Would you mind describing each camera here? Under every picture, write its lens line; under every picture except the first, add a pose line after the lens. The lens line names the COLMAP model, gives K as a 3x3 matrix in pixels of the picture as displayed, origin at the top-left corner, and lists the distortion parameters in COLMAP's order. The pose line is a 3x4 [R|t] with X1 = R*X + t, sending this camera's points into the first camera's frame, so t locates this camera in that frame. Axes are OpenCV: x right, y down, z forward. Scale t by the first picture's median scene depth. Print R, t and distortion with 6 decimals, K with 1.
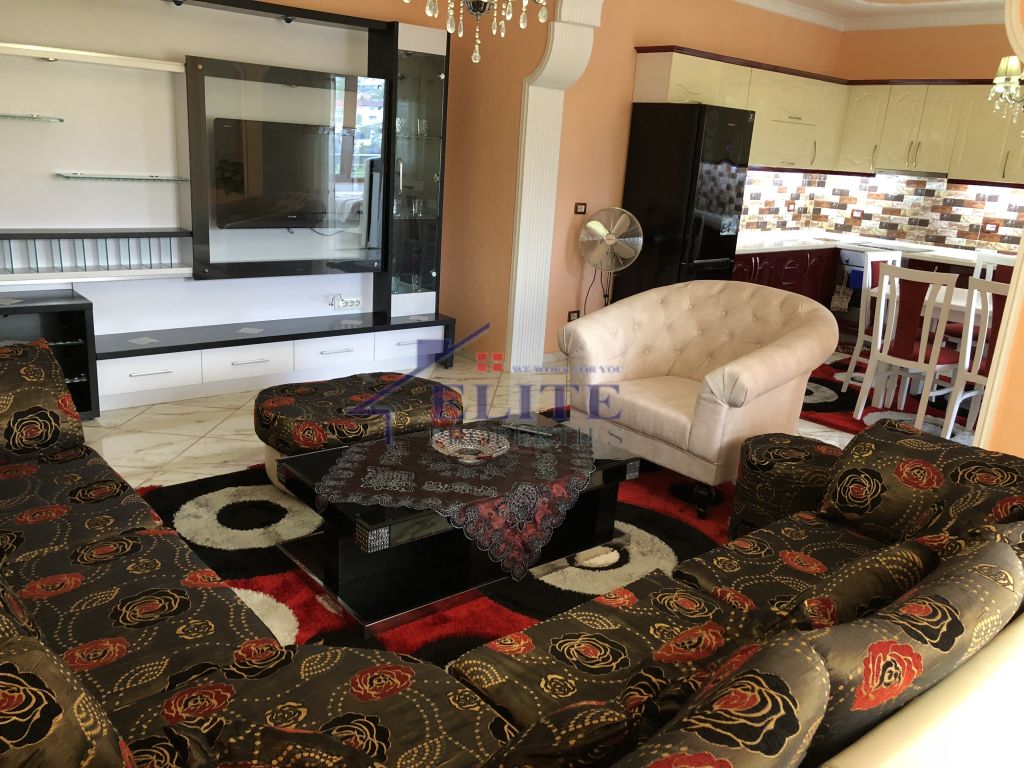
lens RADIAL K [[811.4, 0, 512.0], [0, 811.4, 384.0], [0, 0, 1]] dist [0.005992, 0.004785]
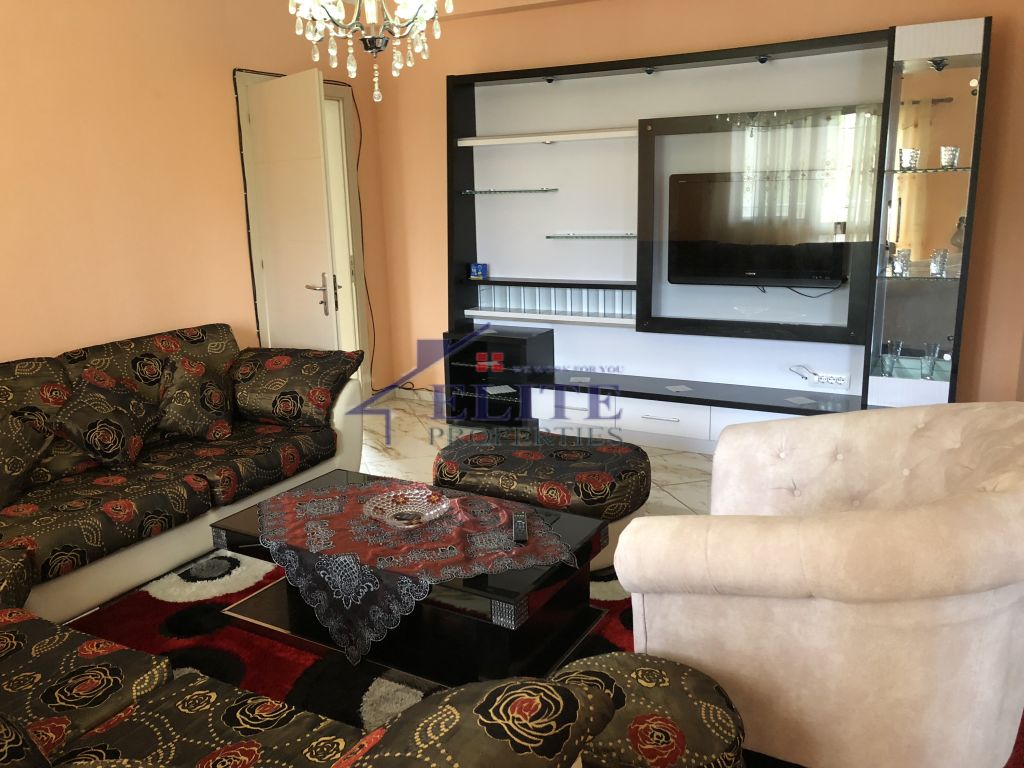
lens RADIAL K [[811.4, 0, 512.0], [0, 811.4, 384.0], [0, 0, 1]] dist [0.005992, 0.004785]
pose [[0.375409, 0.137078, -0.916667, 0.299231], [-0.214327, 0.975037, 0.058032, -0.051233], [0.901738, 0.174681, 0.395417, 0.265945]]
